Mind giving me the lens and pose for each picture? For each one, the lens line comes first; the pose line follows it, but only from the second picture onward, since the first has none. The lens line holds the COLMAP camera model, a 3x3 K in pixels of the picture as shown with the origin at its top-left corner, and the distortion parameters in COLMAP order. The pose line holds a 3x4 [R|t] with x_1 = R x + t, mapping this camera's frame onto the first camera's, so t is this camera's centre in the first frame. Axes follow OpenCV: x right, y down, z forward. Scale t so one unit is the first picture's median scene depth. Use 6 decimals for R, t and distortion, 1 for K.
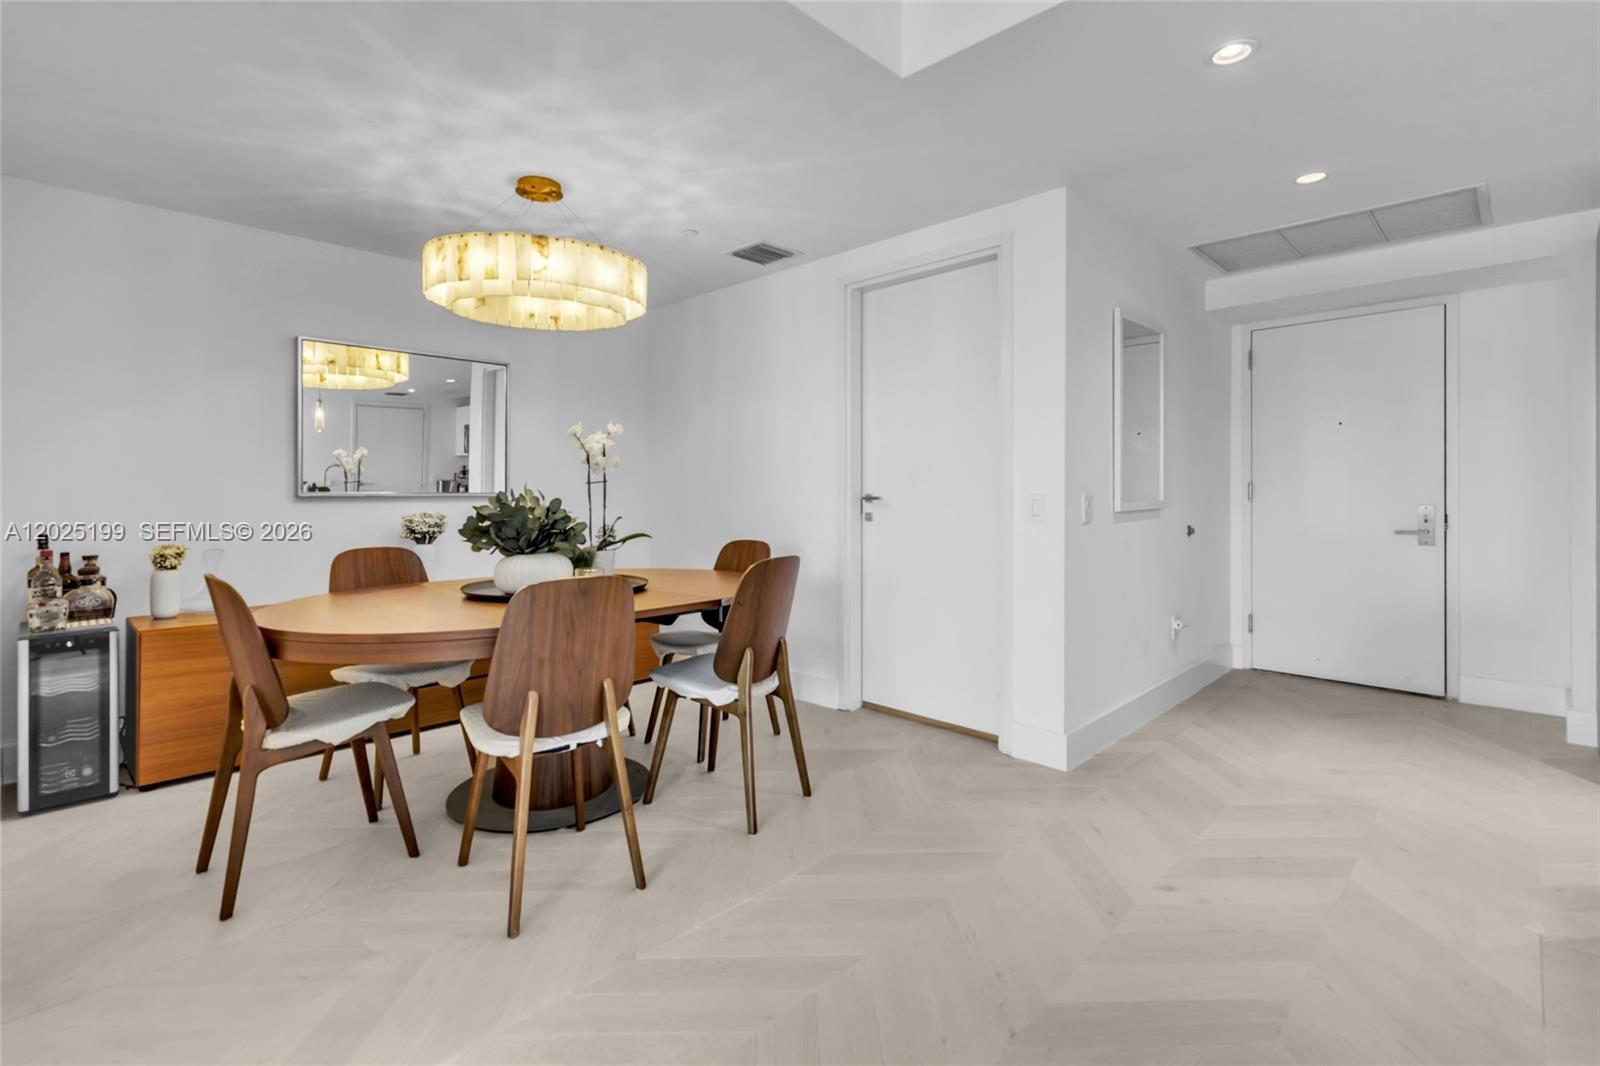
lens RADIAL K [[734.8, 0, 789.5], [0, 734.8, 491.7], [0, 0, 1]] dist [0.008022, -0.002537]
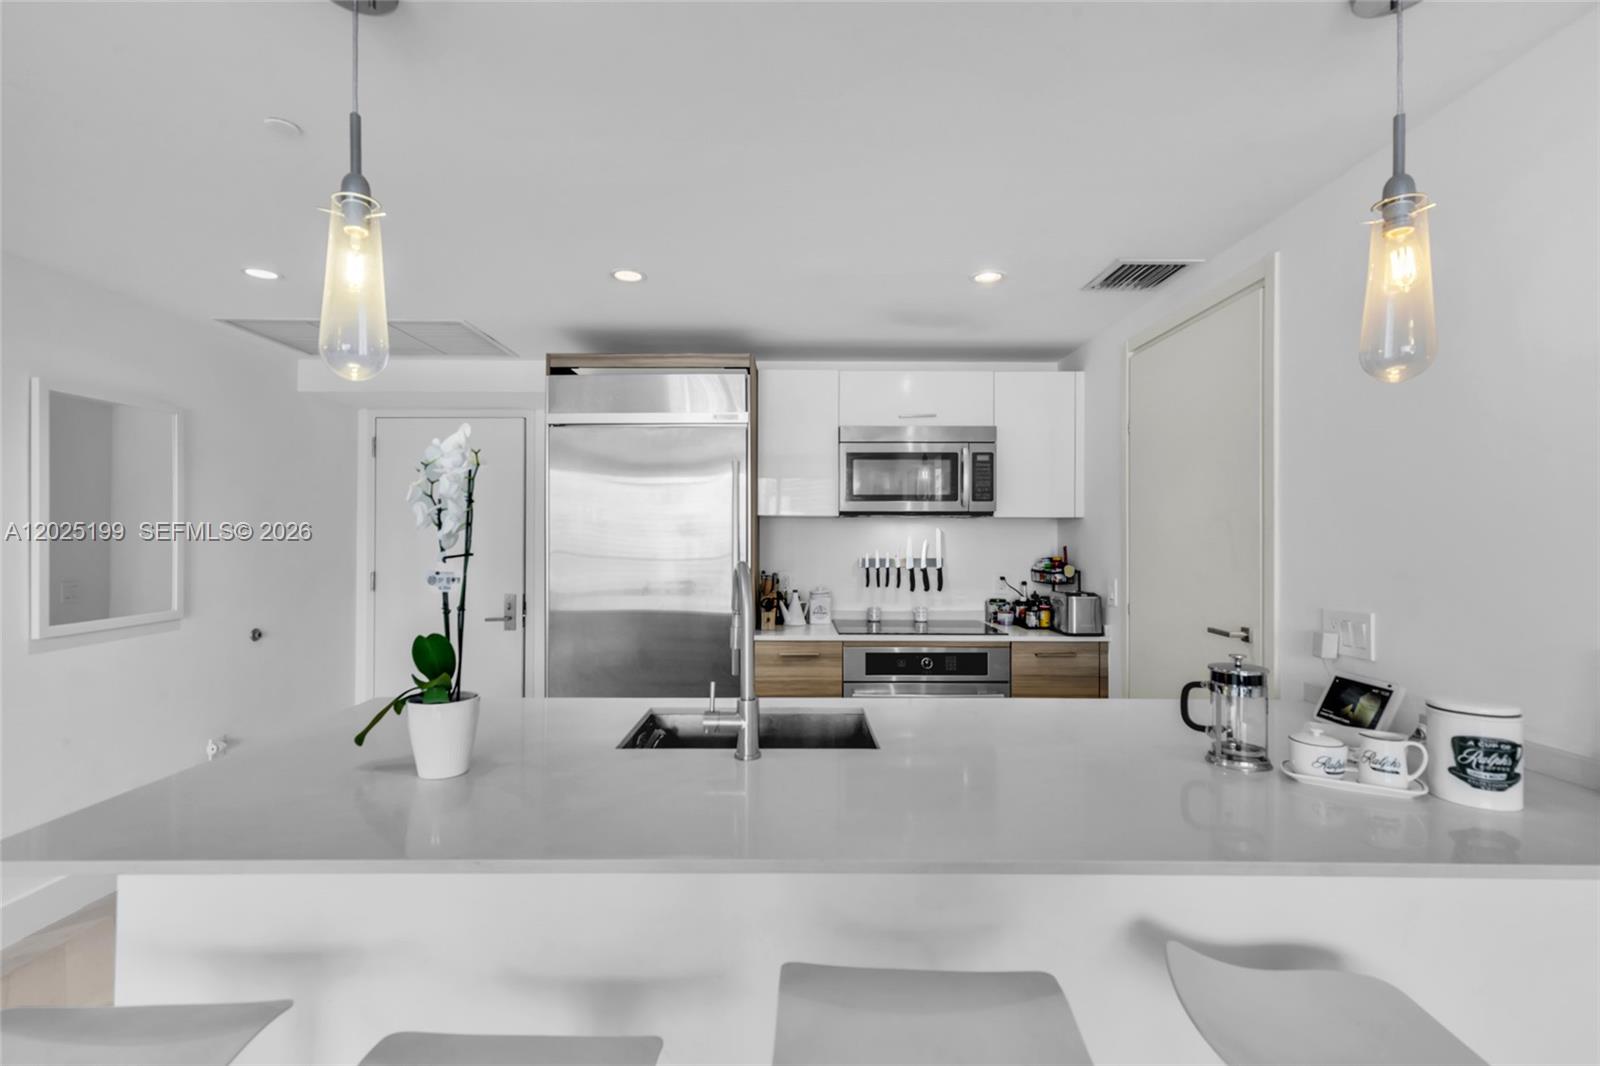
lens RADIAL K [[734.8, 0, 797.4], [0, 734.8, 537.1], [0, 0, 1]] dist [0.008022, -0.002537]
pose [[0.704297, 0.005848, 0.709881, 0.505919], [-0.008378, 0.999965, 0.000074, -0.095881], [-0.709856, -0.005999, 0.704321, -0.123135]]
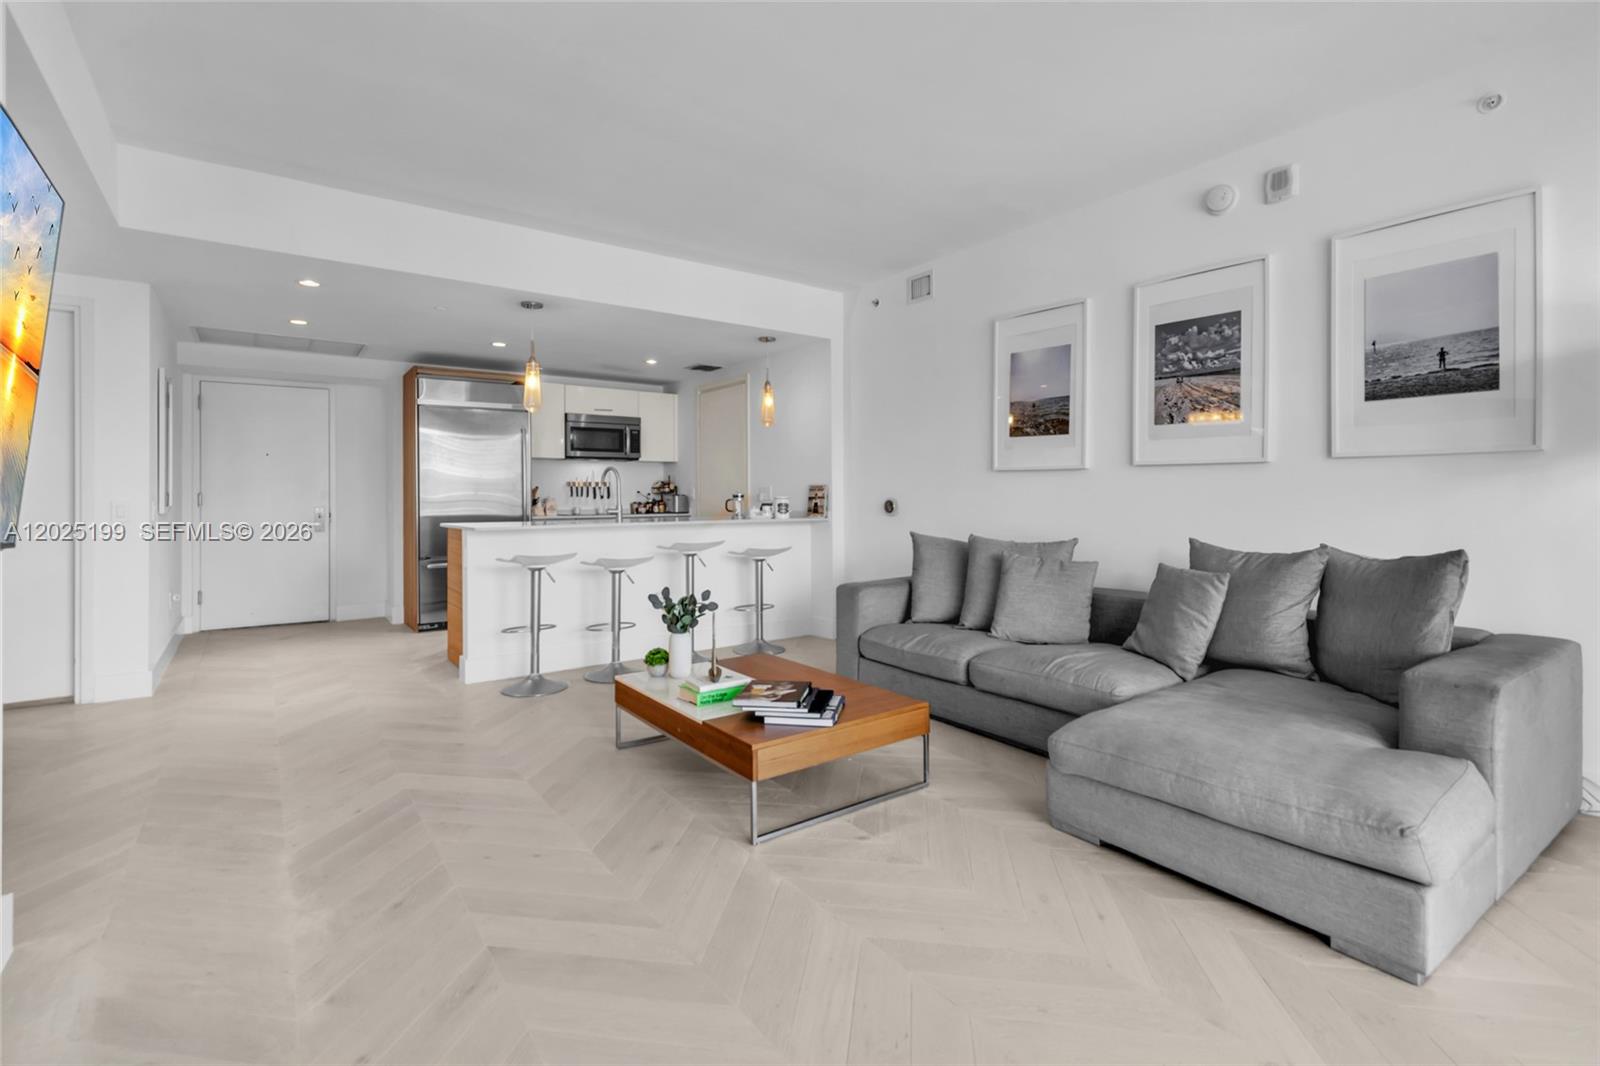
lens RADIAL K [[734.8, 0, 806.7], [0, 734.8, 493.2], [0, 0, 1]] dist [0.008022, -0.002537]
pose [[0.152717, 0.007432, 0.988242, -0.823710], [0.001419, 0.999969, -0.007740, 0.000886], [-0.988269, 0.002585, 0.152702, -0.460152]]
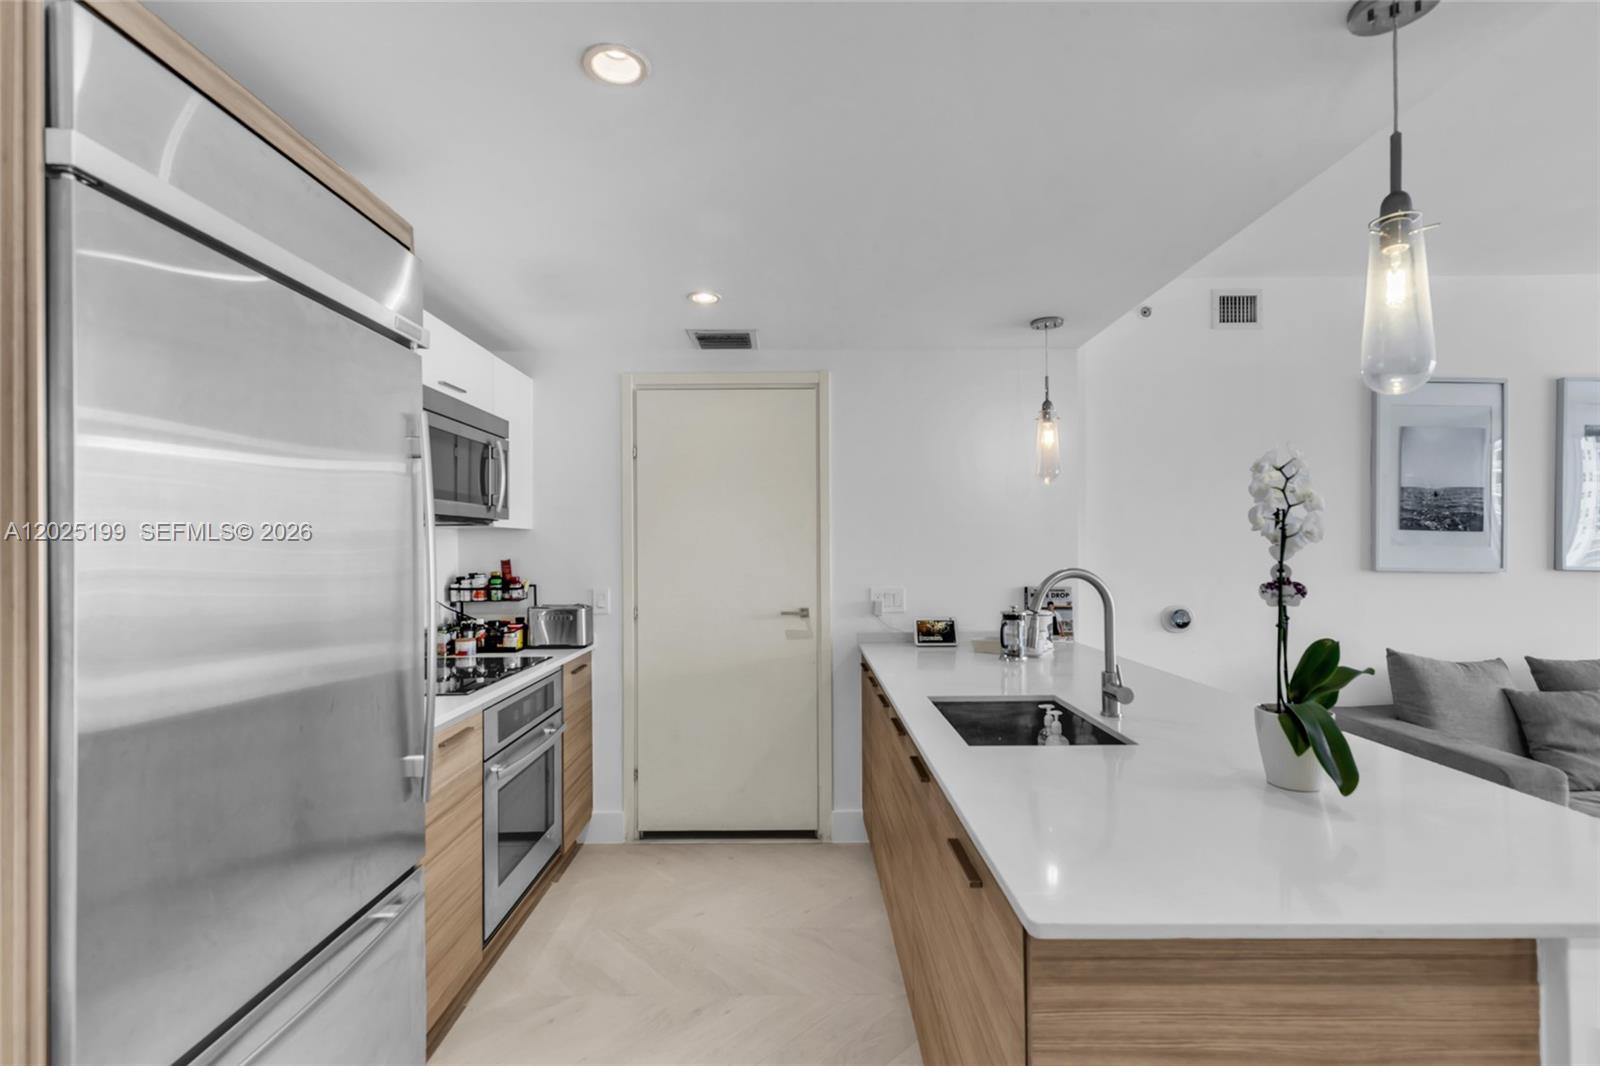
lens RADIAL K [[727.4, 0, 798.9], [0, 727.4, 543.4], [0, 0, 1]] dist [0.007026, -0.000180]
pose [[-0.703181, 0.013274, 0.710887, 0.566912], [0.005415, 0.999897, -0.013313, -0.092306], [-0.710990, -0.005512, -0.703181, 0.904277]]
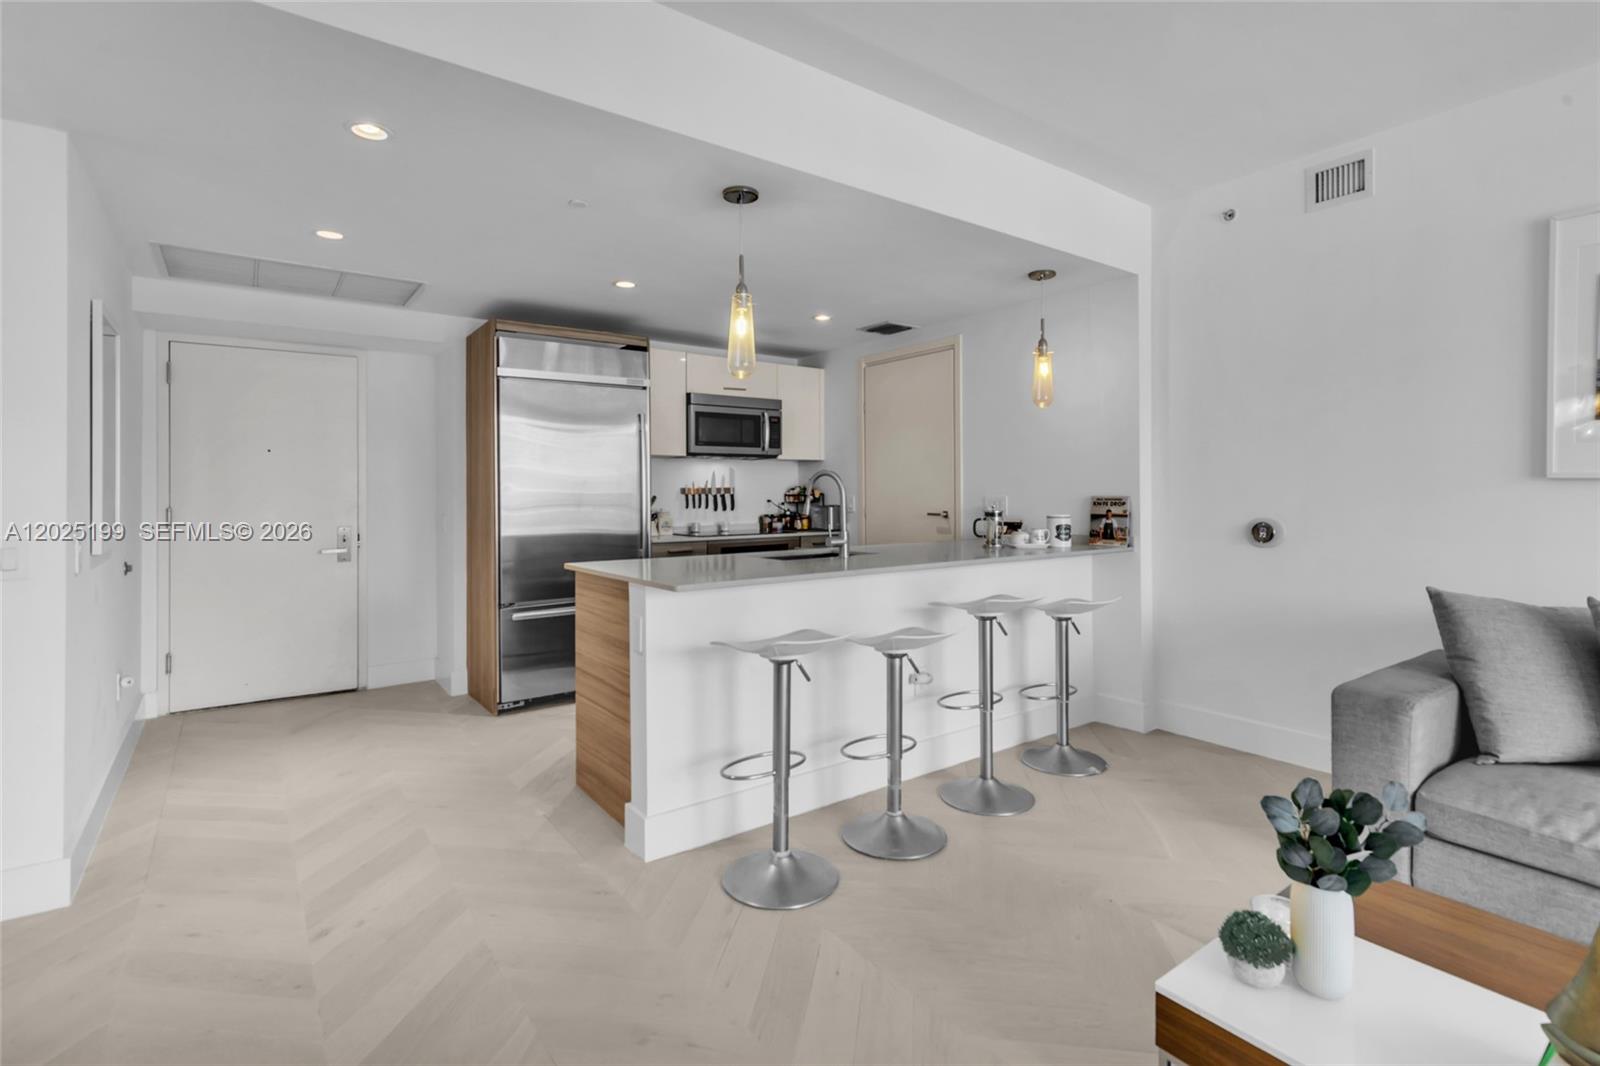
lens RADIAL K [[759.5, 0, 817.2], [0, 759.5, 490.5], [0, 0, 1]] dist [0.007573, 0.000581]
pose [[0.142370, 0.006798, 0.989790, -0.286732], [0.001587, 0.999974, -0.007097, -0.038261], [-0.989812, 0.002582, 0.142355, 0.126439]]
